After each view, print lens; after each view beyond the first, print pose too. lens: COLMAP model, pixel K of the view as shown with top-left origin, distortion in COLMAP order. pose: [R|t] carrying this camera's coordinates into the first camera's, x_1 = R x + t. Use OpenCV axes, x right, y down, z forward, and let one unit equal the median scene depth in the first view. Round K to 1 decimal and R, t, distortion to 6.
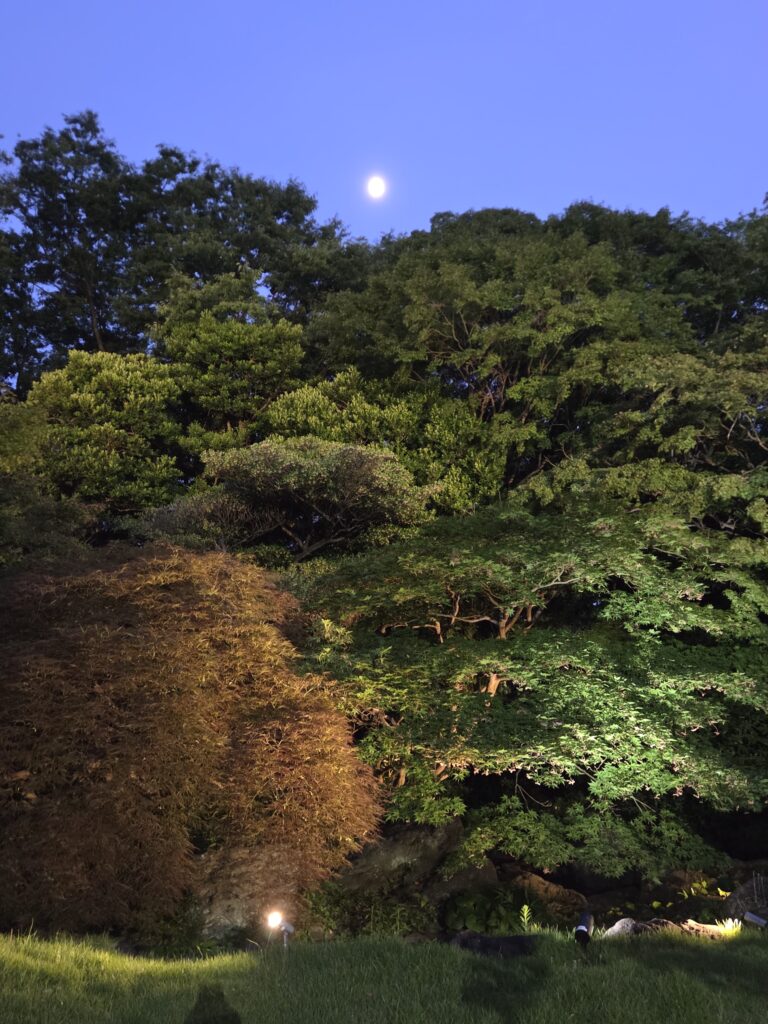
lens RADIAL K [[861.4, 0, 382.9], [0, 861.4, 513.1], [0, 0, 1]] dist [-0.004769, 0.002537]
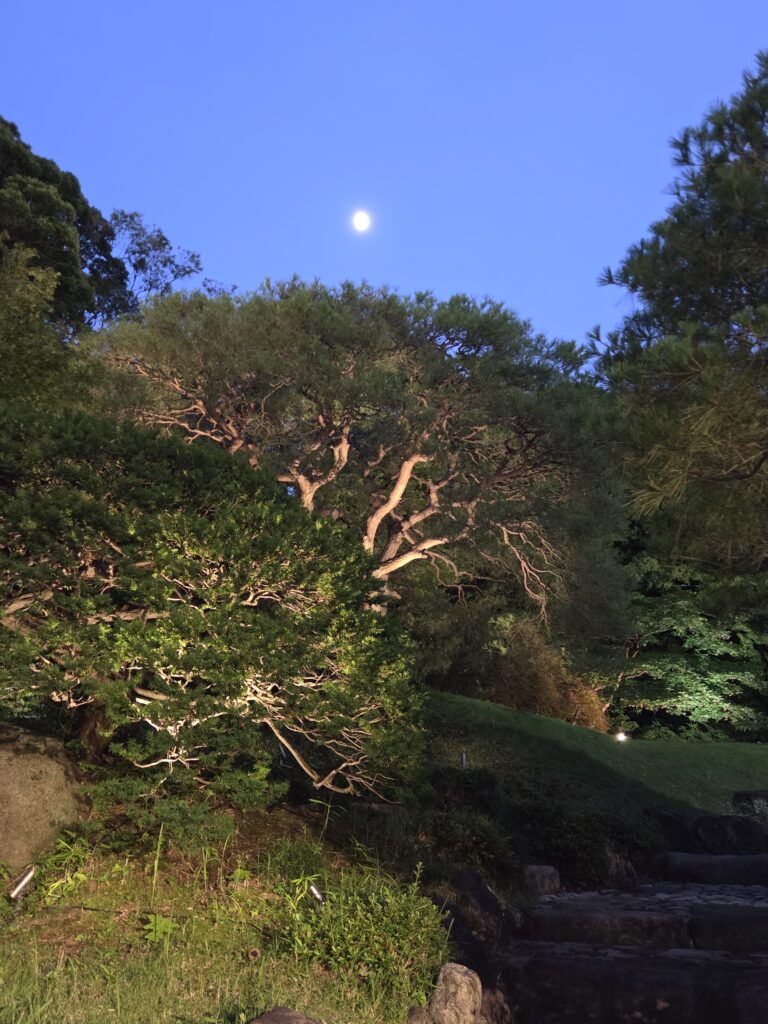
lens RADIAL K [[838.2, 0, 385.0], [0, 838.2, 511.2], [0, 0, 1]] dist [0.002643, -0.001049]
pose [[0.999881, 0.007847, 0.013280, -0.587601], [-0.007457, 0.999545, -0.029235, -0.171779], [-0.013503, 0.029132, 0.999484, -1.236788]]
